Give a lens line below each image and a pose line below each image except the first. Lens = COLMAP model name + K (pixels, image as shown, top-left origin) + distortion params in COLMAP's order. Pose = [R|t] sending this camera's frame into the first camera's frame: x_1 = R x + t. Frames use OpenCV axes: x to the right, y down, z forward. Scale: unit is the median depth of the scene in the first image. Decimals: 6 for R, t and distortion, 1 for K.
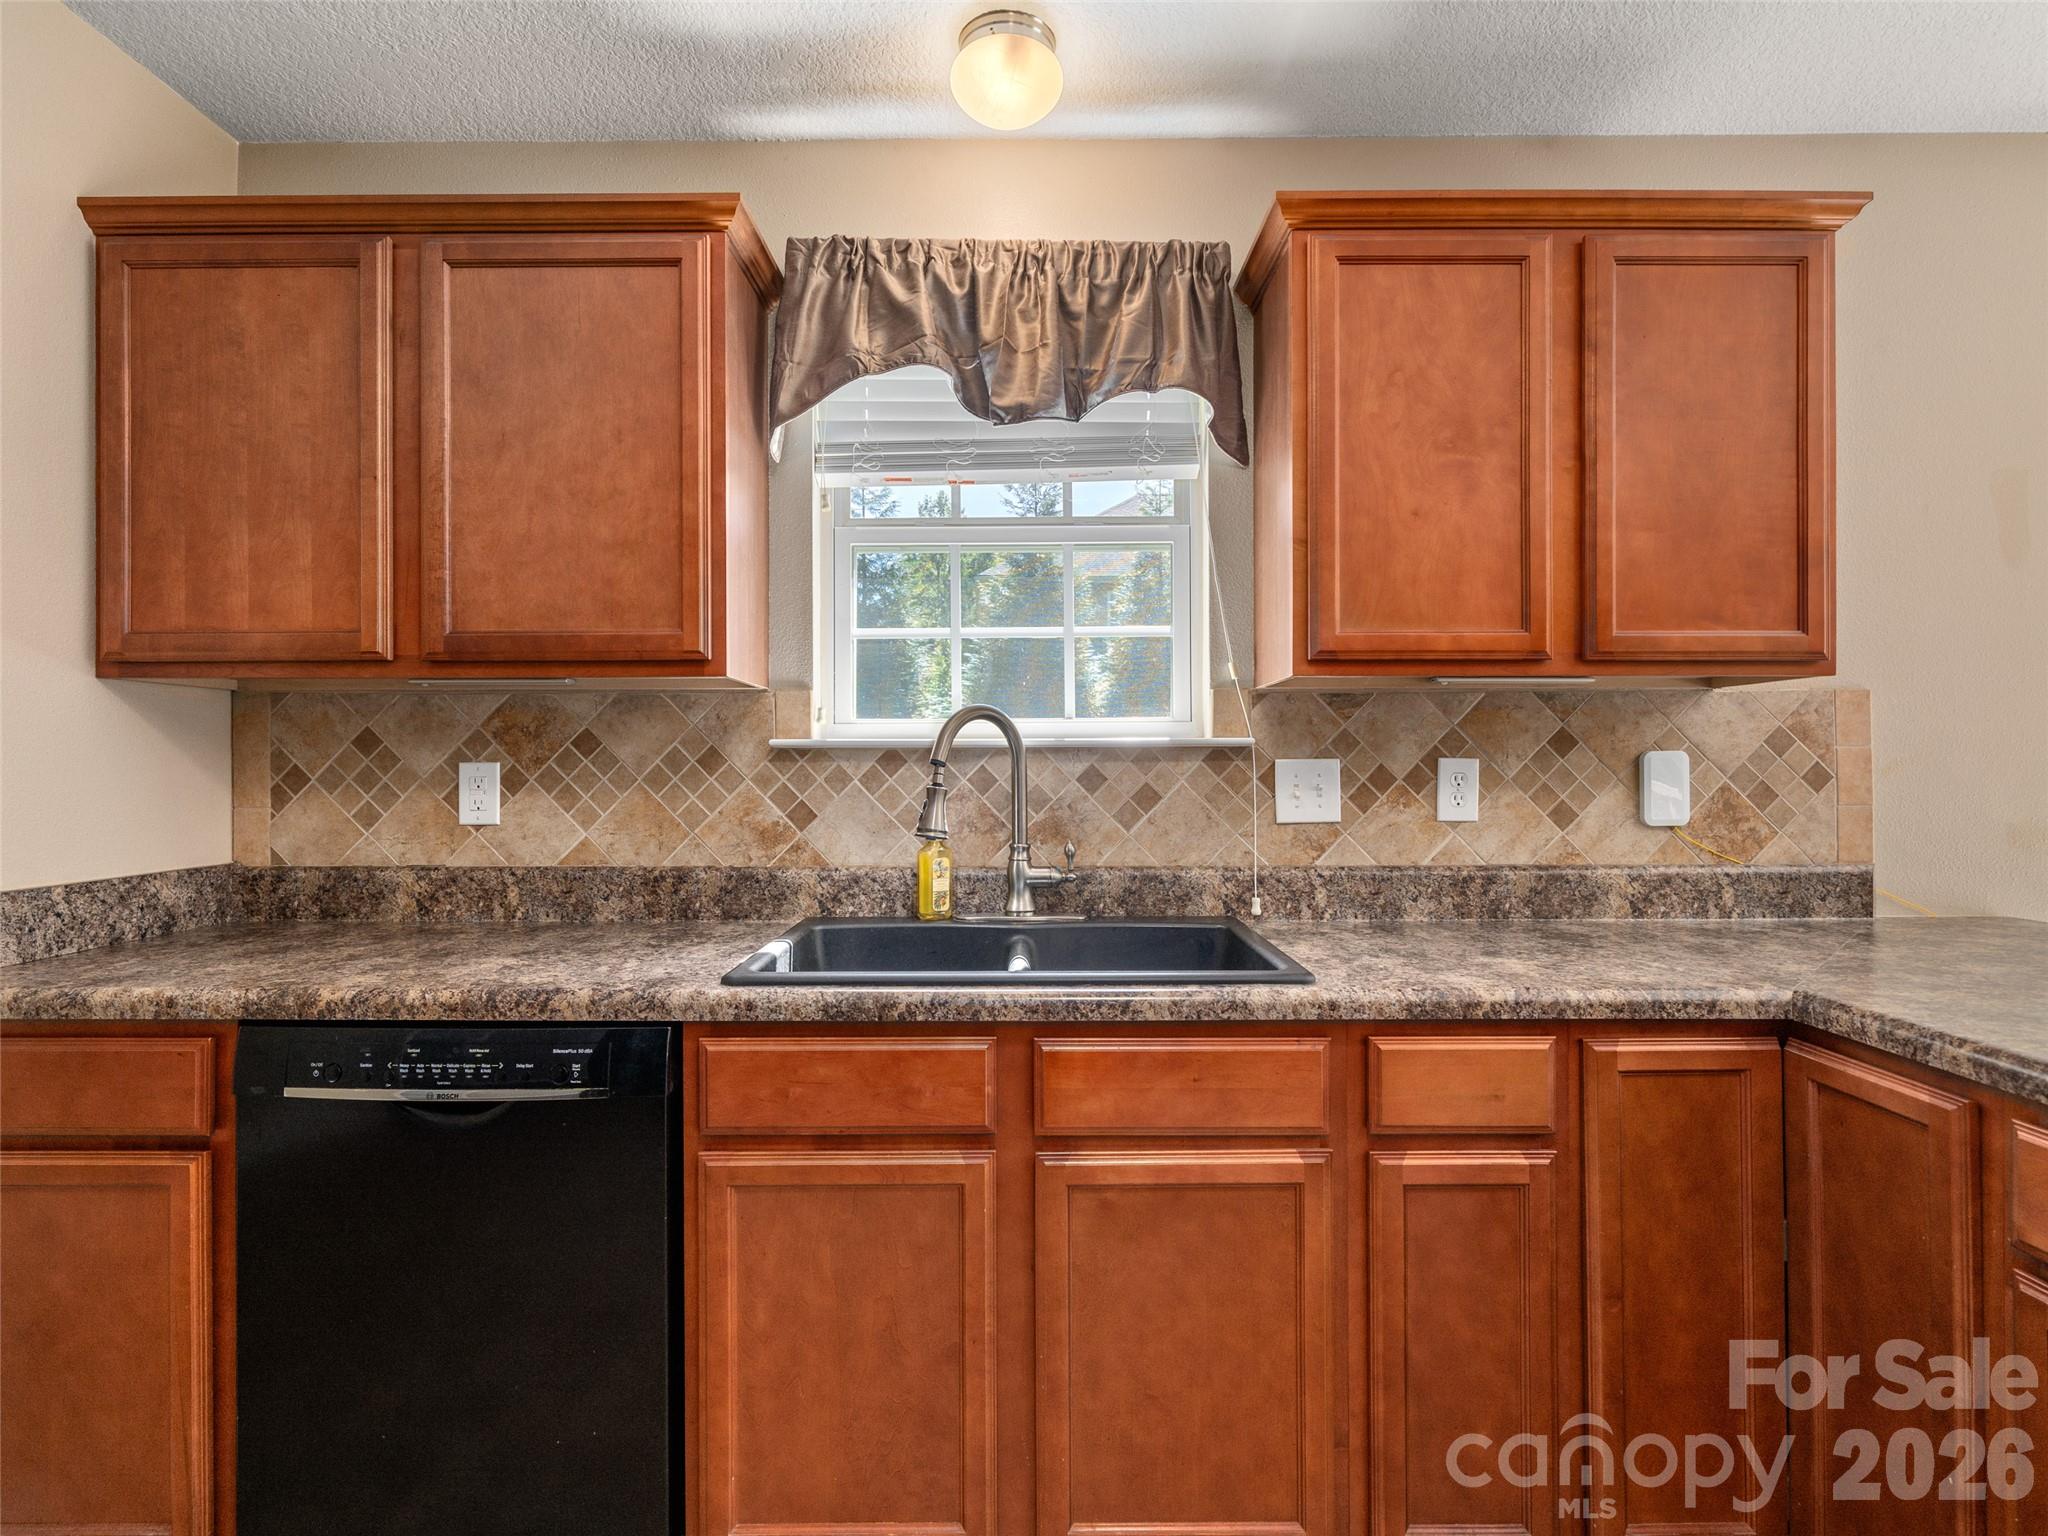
lens RADIAL K [[1018.6, 0, 1034.5], [0, 1018.6, 760.4], [0, 0, 1]] dist [0.004086, -0.000073]
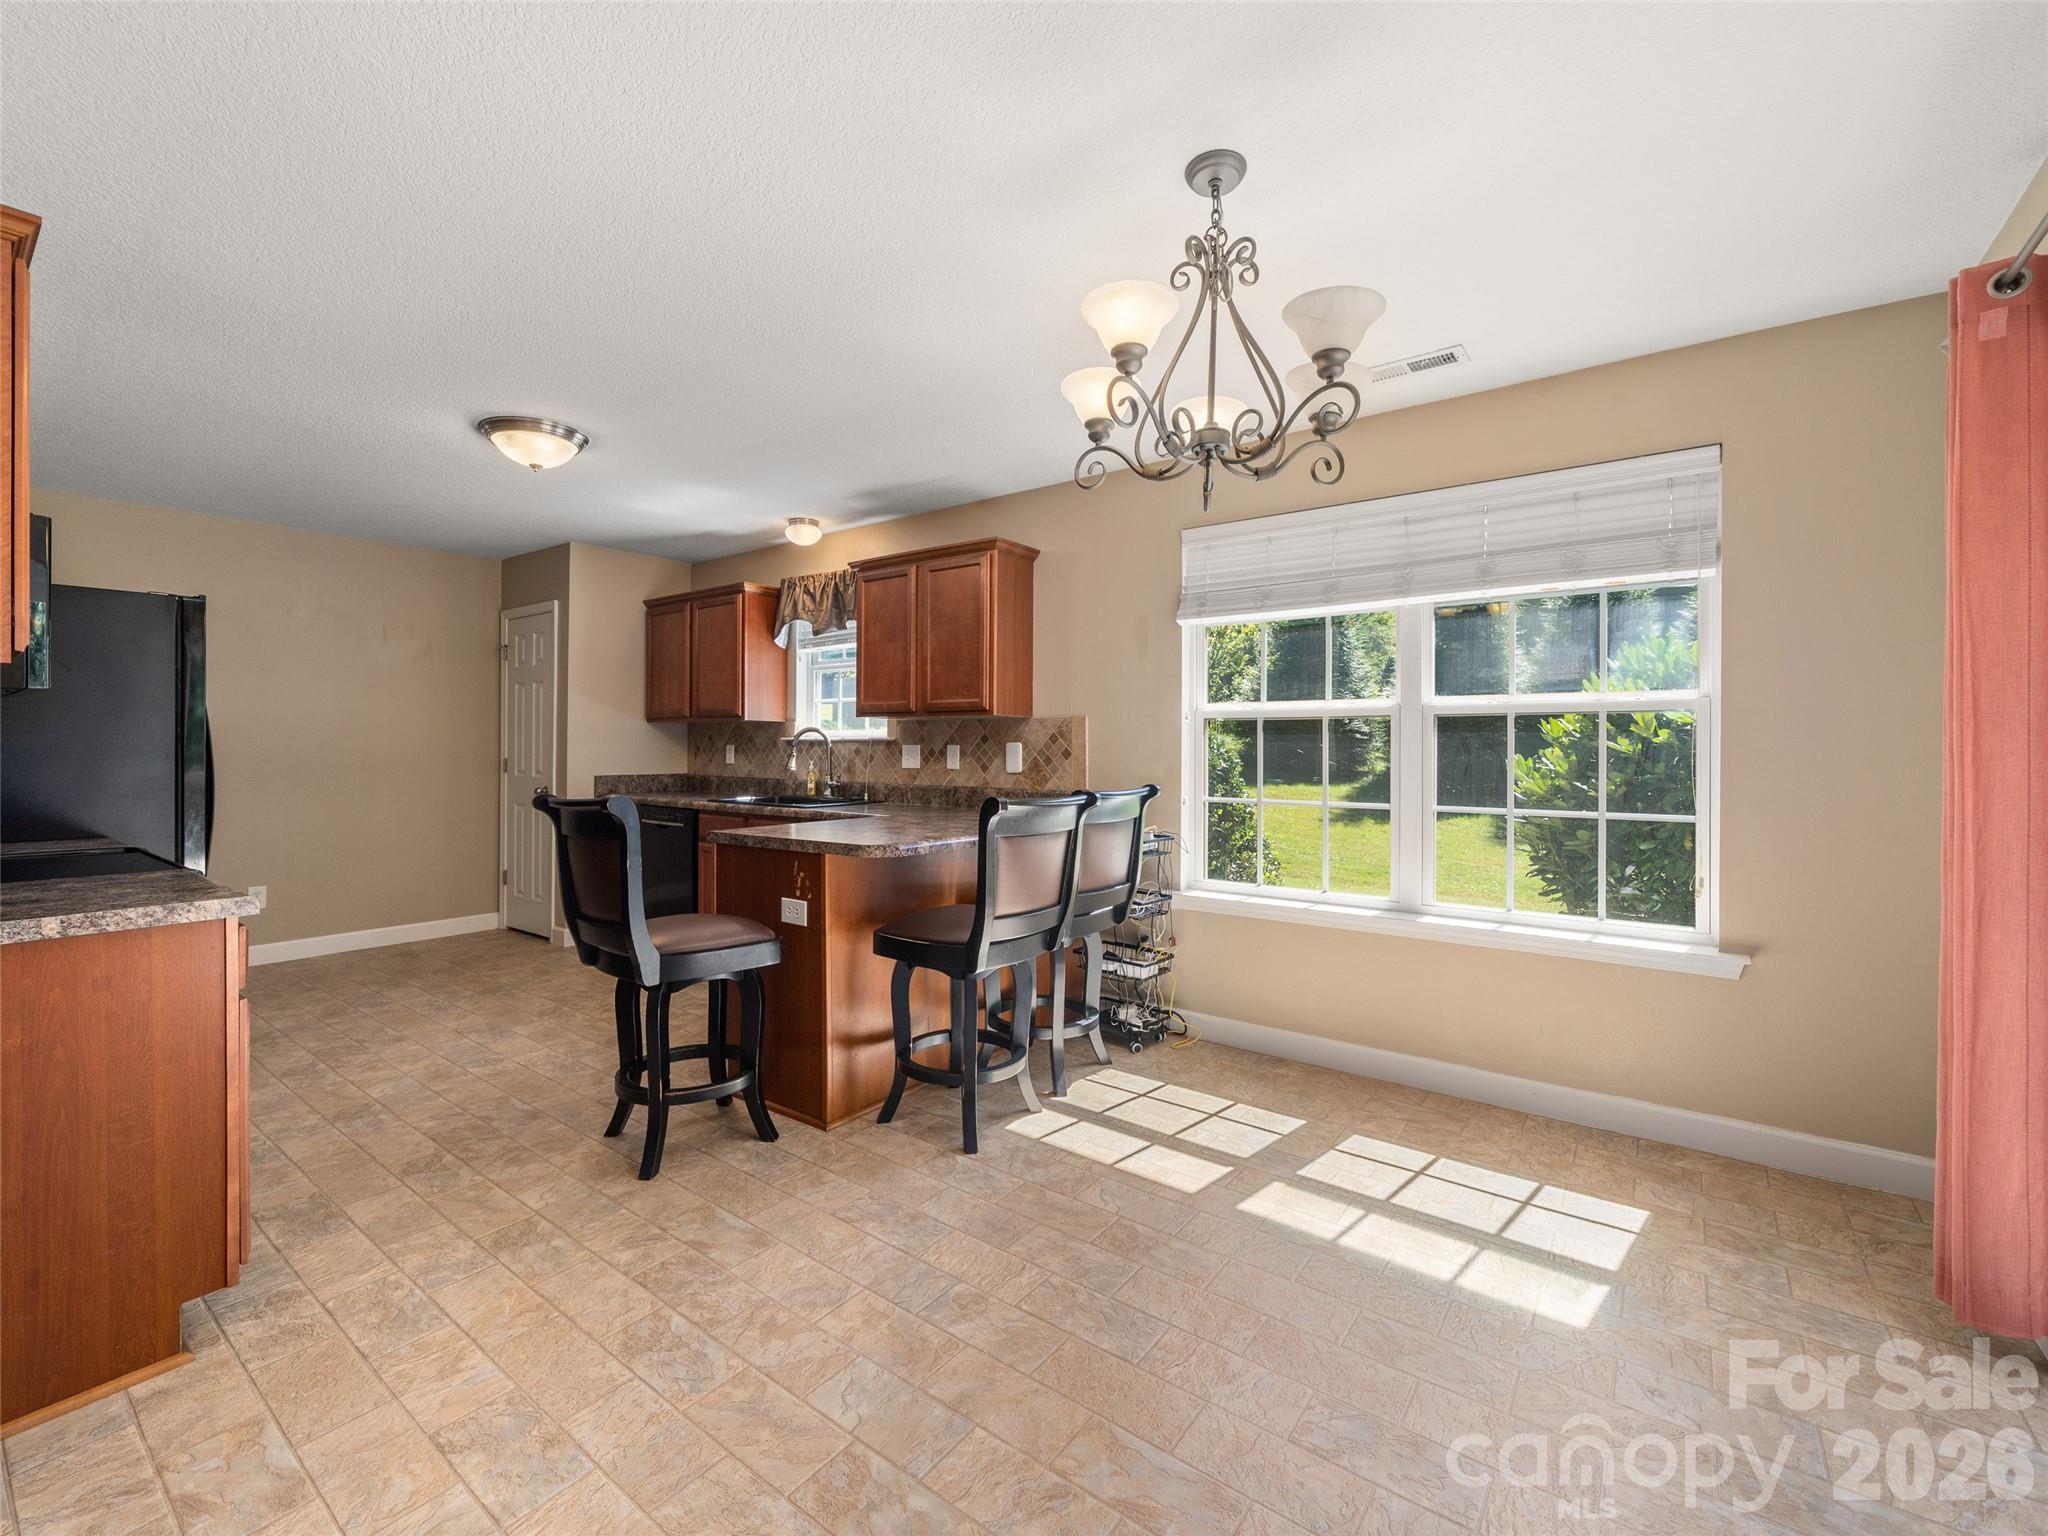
lens RADIAL K [[869.6, 0, 1029.0], [0, 869.6, 747.0], [0, 0, 1]] dist [-0.002476, -0.000551]
pose [[0.801041, 0.006265, -0.598577, 1.921767], [-0.003072, 0.999975, 0.006357, -0.011774], [0.598602, -0.003253, 0.801040, -0.671655]]
